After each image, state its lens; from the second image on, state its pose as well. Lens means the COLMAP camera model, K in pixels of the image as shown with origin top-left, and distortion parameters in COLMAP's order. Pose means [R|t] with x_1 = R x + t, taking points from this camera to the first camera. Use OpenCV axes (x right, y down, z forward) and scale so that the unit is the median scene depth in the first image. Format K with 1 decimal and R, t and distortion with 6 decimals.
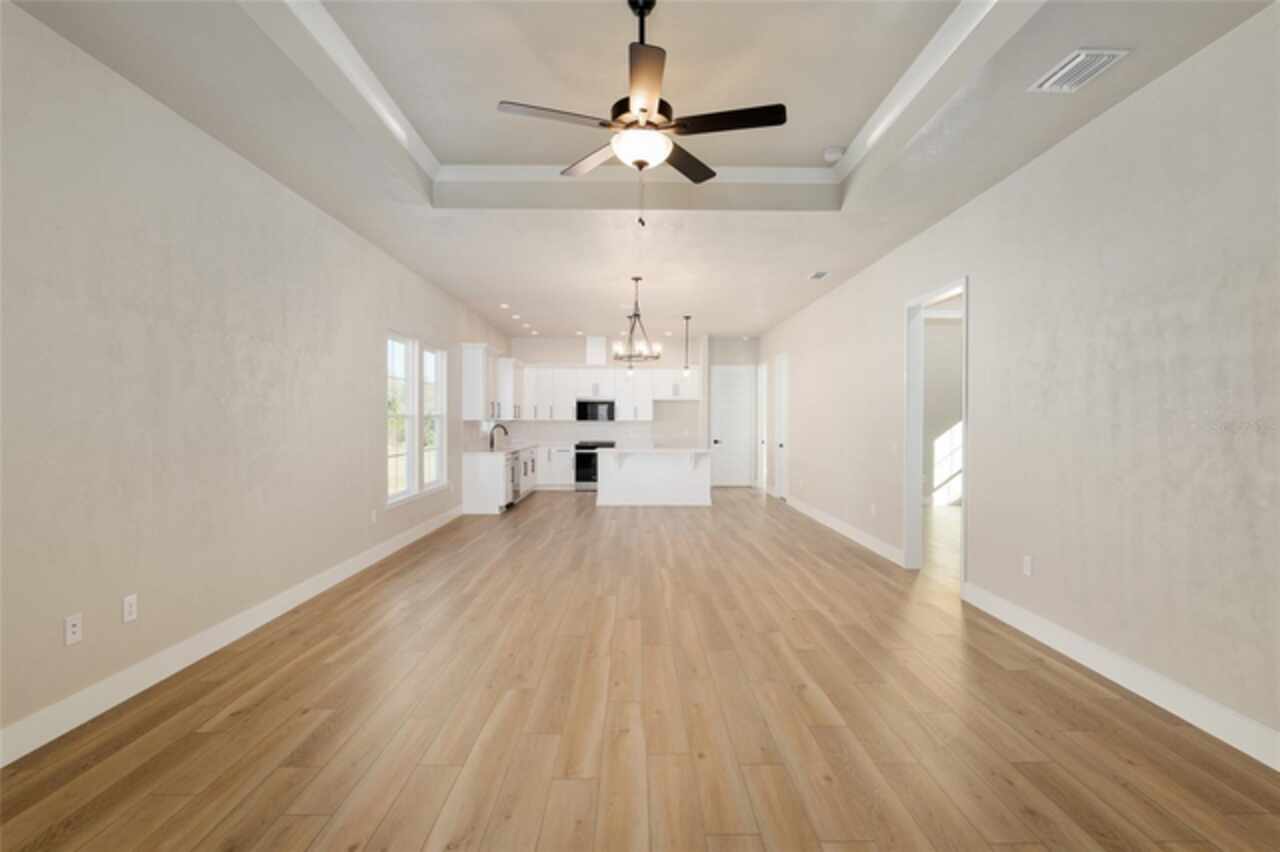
lens RADIAL K [[594.8, 0, 634.1], [0, 594.8, 425.4], [0, 0, 1]] dist [-0.019460, 0.002675]
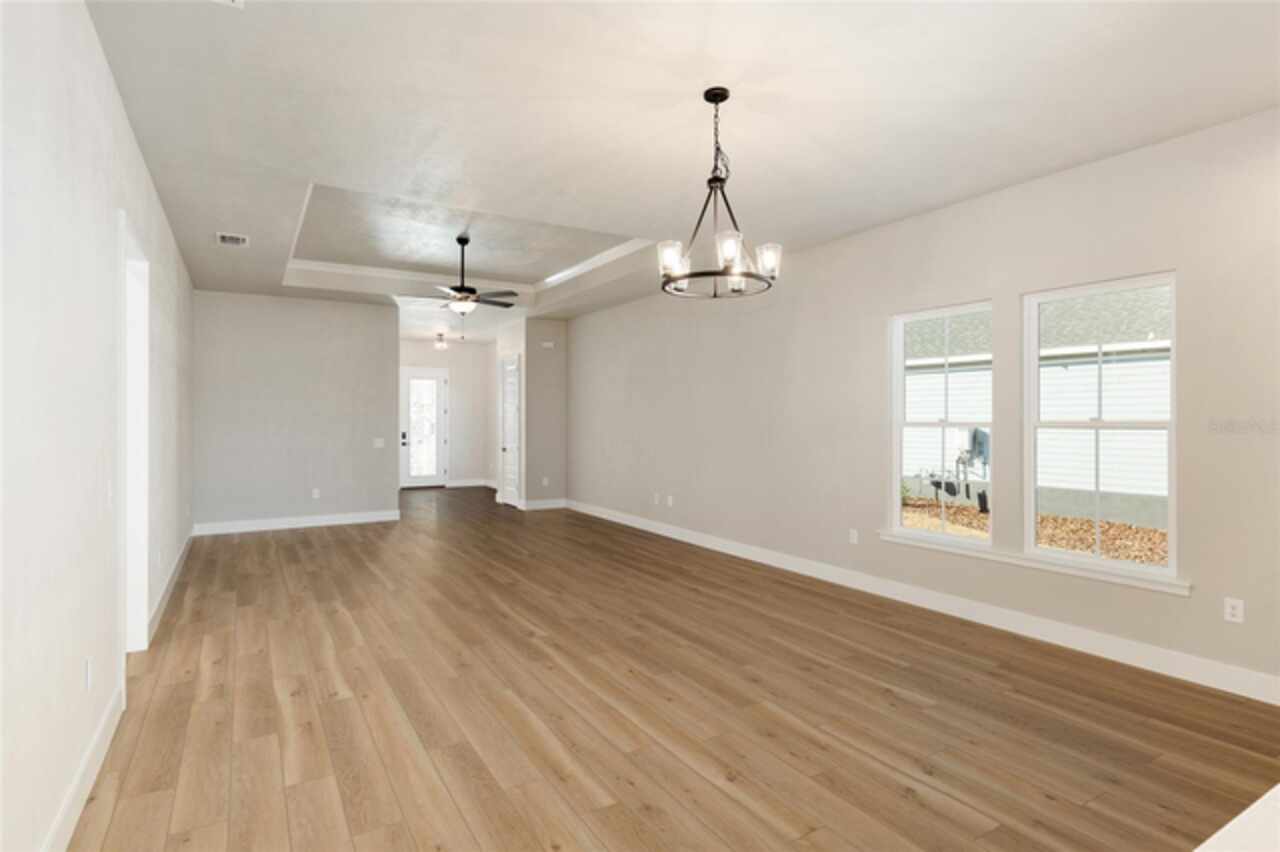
lens RADIAL K [[654.9, 0, 638.3], [0, 654.9, 424.7], [0, 0, 1]] dist [-0.004235, -0.000820]
pose [[-0.854729, -0.000442, -0.519075, 0.286514], [-0.009158, 0.999857, 0.014227, -0.022253], [0.518994, 0.016914, -0.854610, 1.361276]]
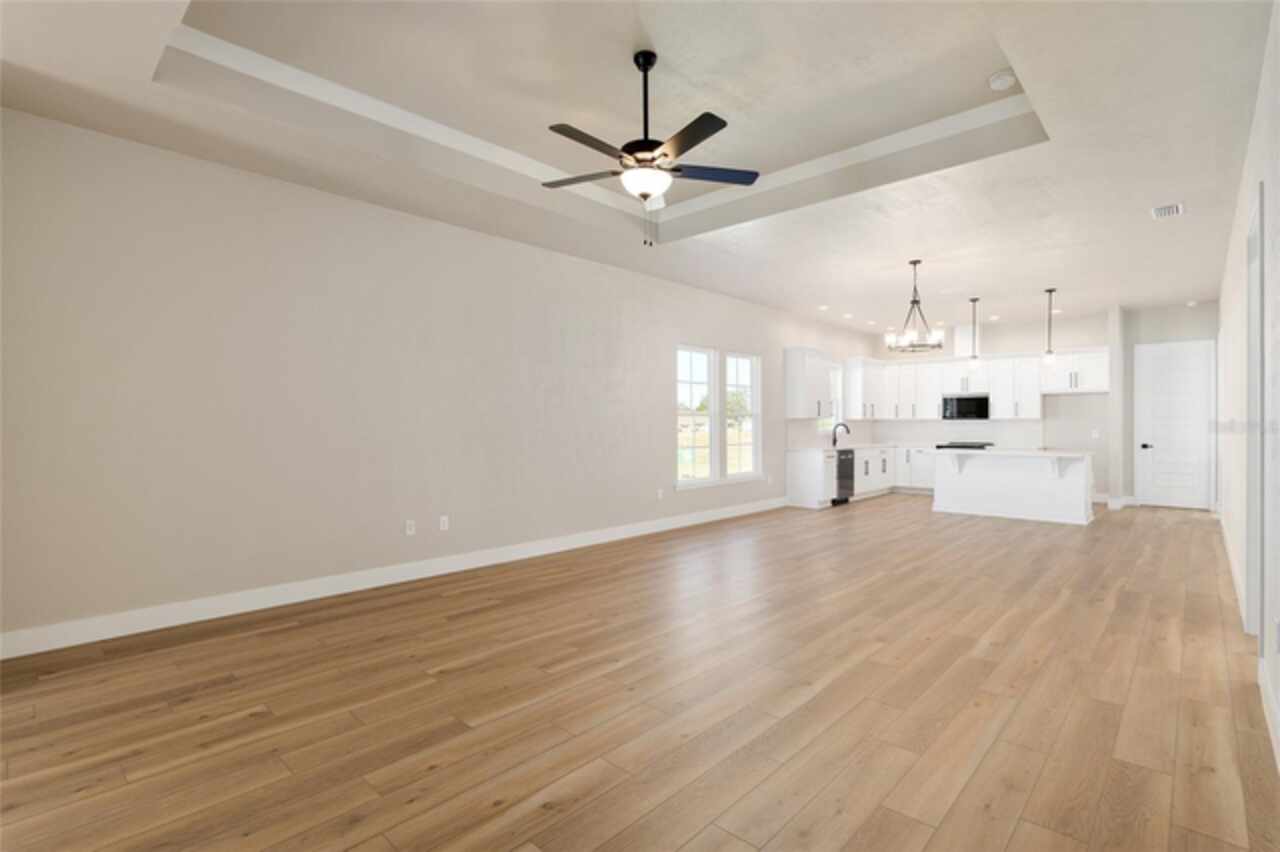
lens RADIAL K [[594.8, 0, 646.6], [0, 594.8, 423.5], [0, 0, 1]] dist [-0.019460, 0.002675]
pose [[0.731766, -0.003774, -0.681545, 0.323151], [-0.002315, 0.999965, -0.008023, 0.011295], [0.681552, 0.007449, 0.731732, 0.048909]]
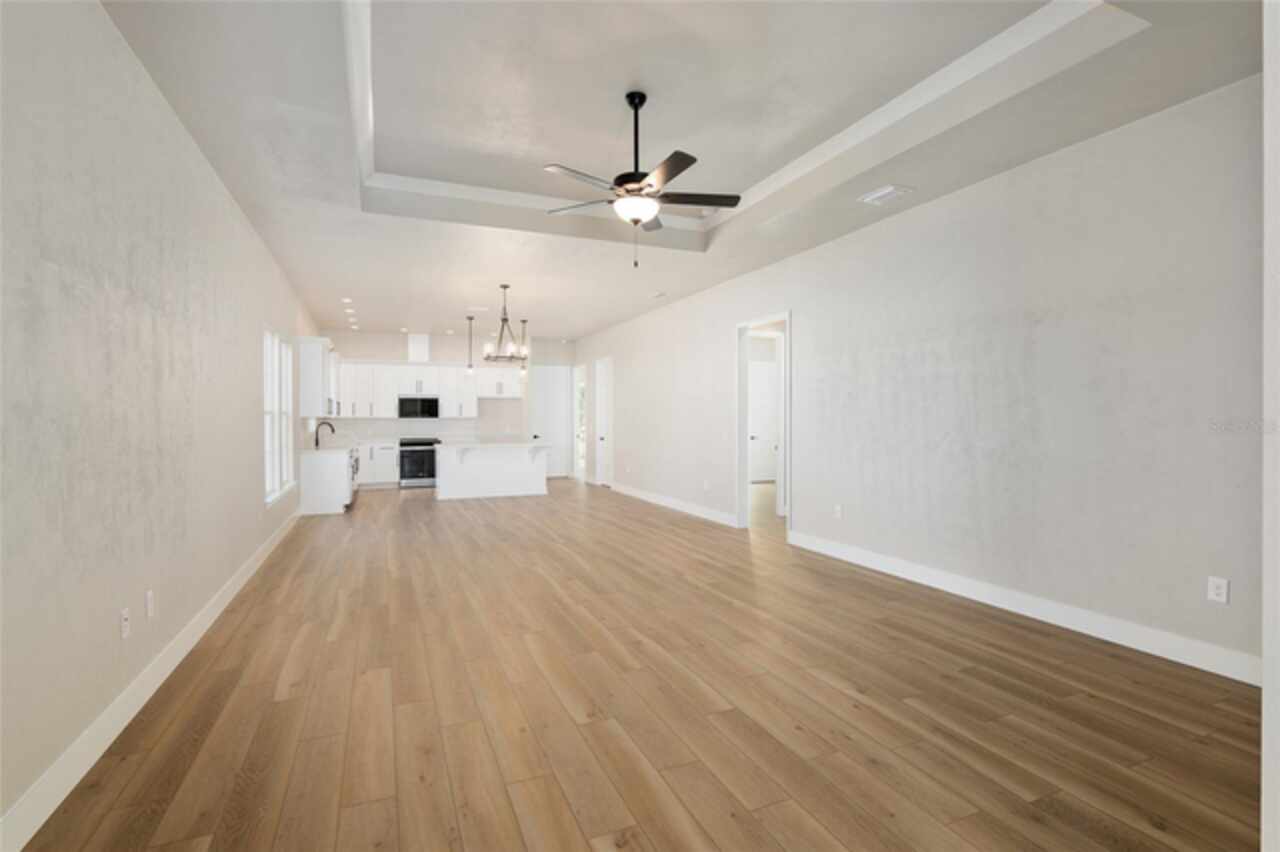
lens RADIAL K [[594.8, 0, 628.2], [0, 594.8, 424.0], [0, 0, 1]] dist [-0.019460, 0.002675]
pose [[0.924961, -0.008759, 0.379961, -0.201720], [0.008557, 0.999961, 0.002221, 0.005580], [-0.379965, 0.001197, 0.925000, -0.090649]]
